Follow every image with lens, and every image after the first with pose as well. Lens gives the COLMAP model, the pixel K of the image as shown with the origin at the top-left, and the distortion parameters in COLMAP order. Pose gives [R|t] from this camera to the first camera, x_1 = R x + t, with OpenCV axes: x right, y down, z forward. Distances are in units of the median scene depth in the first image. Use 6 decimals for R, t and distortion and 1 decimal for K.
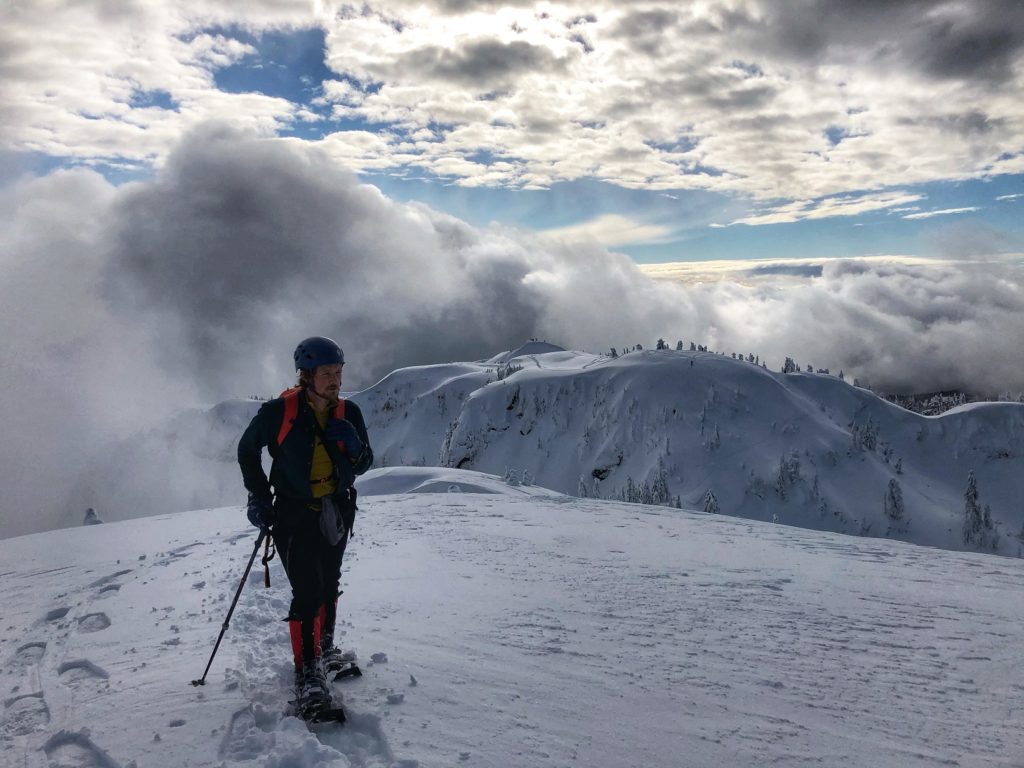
lens RADIAL K [[1009.8, 0, 512.0], [0, 1009.8, 384.0], [0, 0, 1]] dist [0.433250, -0.556758]
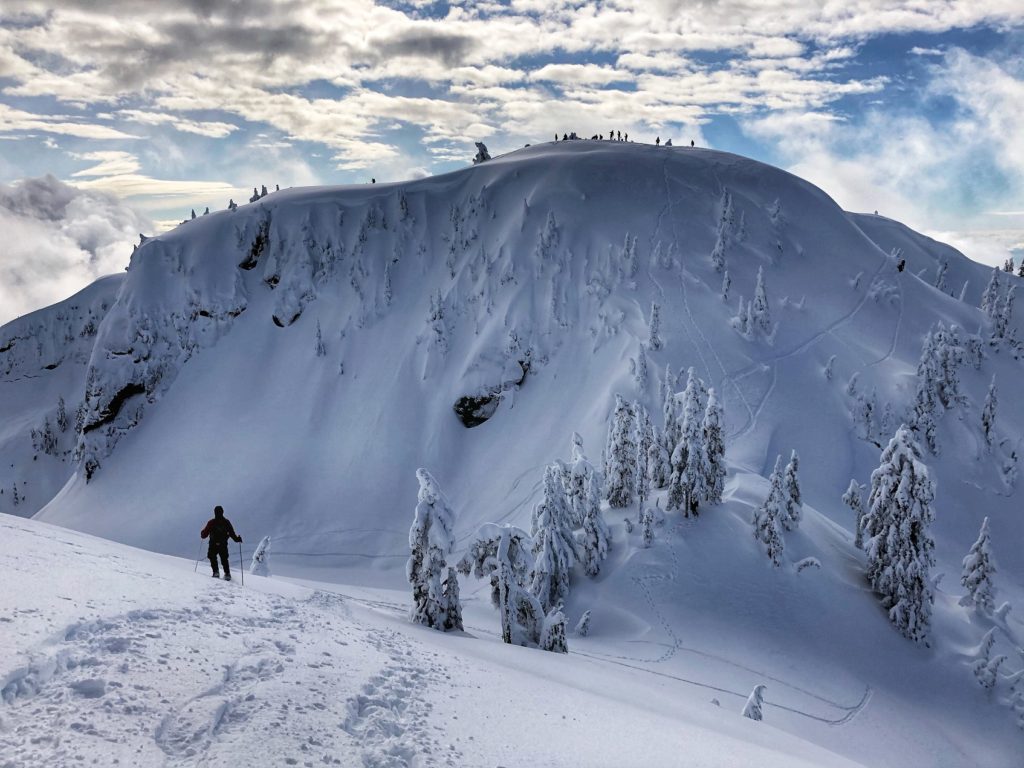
lens RADIAL K [[1009.8, 0, 512.0], [0, 1009.8, 384.0], [0, 0, 1]] dist [0.433250, -0.556758]
pose [[0.984036, -0.025498, 0.176136, 0.030518], [0.018335, 0.998942, 0.042176, 0.060603], [-0.177025, -0.038273, 0.983462, 0.589875]]
